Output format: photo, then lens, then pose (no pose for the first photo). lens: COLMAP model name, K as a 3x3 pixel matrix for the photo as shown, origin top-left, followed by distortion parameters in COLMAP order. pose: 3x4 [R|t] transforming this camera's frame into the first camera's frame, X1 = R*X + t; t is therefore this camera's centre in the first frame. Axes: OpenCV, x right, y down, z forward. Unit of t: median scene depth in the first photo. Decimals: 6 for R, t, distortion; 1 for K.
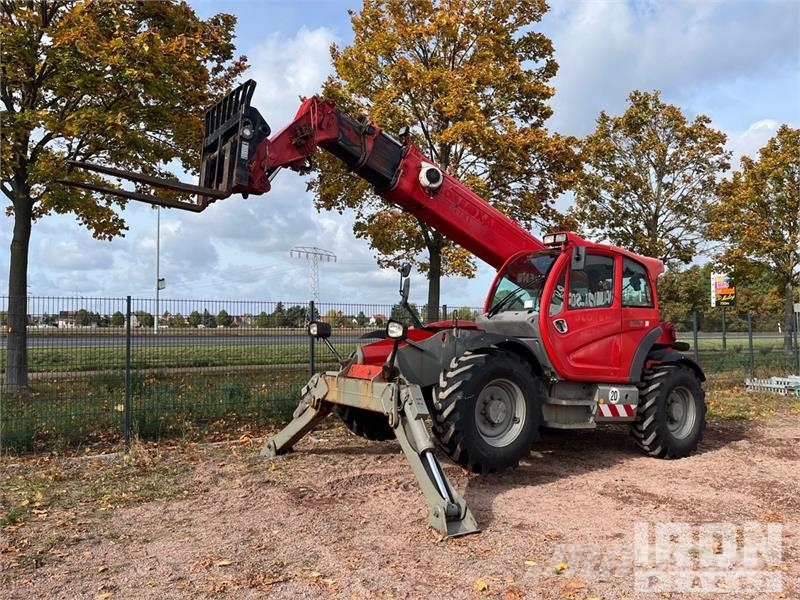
lens RADIAL K [[596.7, 0, 386.8], [0, 596.7, 303.5], [0, 0, 1]] dist [0.035374, -0.047370]
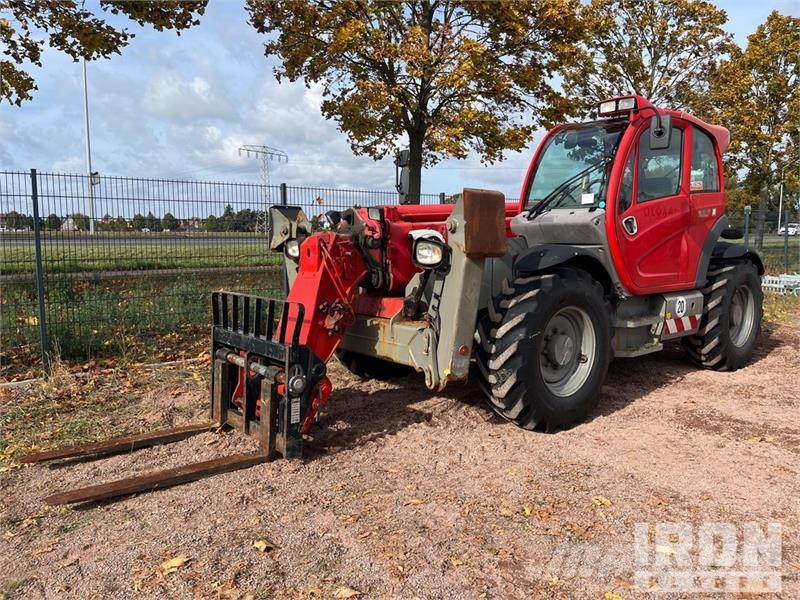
lens RADIAL K [[590.8, 0, 400.0], [0, 590.8, 300.0], [0, 0, 1]] dist [0.048554, -0.076412]
pose [[0.994935, -0.011564, 0.099850, -0.026957], [-0.003965, 0.988072, 0.153939, 0.013866], [-0.100440, -0.153555, 0.983022, 0.098663]]
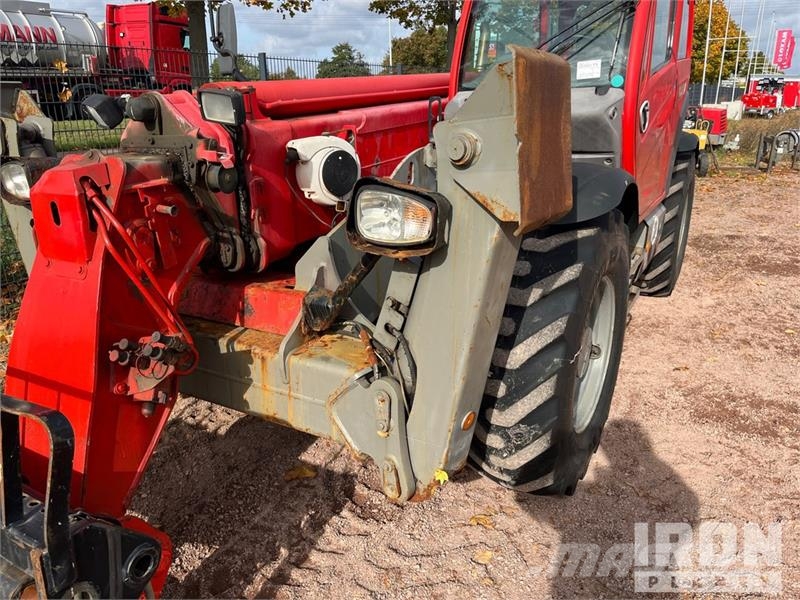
lens RADIAL K [[596.7, 0, 386.8], [0, 596.7, 303.5], [0, 0, 1]] dist [0.035374, -0.047370]
pose [[0.906495, -0.146905, 0.395835, -0.031633], [-0.006500, 0.932551, 0.360980, 0.010582], [-0.422166, -0.329800, 0.844398, 0.229005]]
